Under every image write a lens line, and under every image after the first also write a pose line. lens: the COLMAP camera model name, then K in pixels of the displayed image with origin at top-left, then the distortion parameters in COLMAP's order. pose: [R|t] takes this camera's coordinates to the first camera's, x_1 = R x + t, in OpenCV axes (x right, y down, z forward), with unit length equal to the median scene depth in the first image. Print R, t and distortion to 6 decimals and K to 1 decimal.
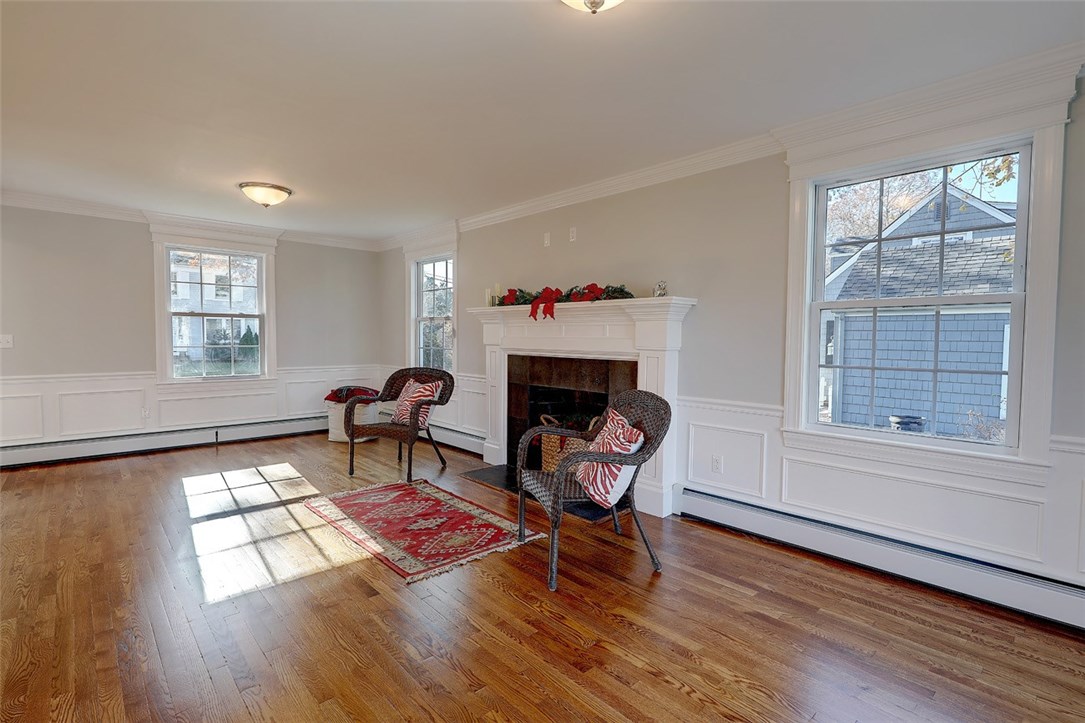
lens RADIAL K [[522.1, 0, 542.5], [0, 522.1, 361.5], [0, 0, 1]] dist [-0.001339, 0.000025]
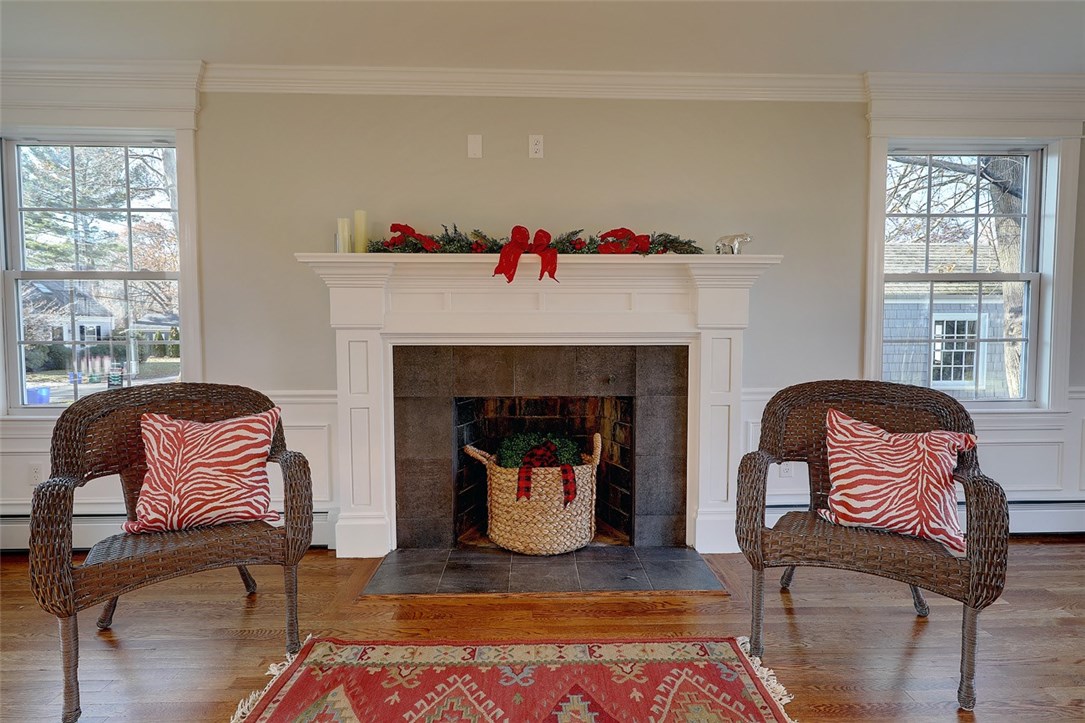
lens RADIAL K [[570.7, 0, 542.5], [0, 570.7, 361.5], [0, 0, 1]] dist [-0.001928, -0.000816]
pose [[0.647473, -0.046230, 0.760685, -0.490136], [0.044702, 0.998744, 0.022648, -0.004406], [-0.760777, 0.019340, 0.648726, 0.593795]]
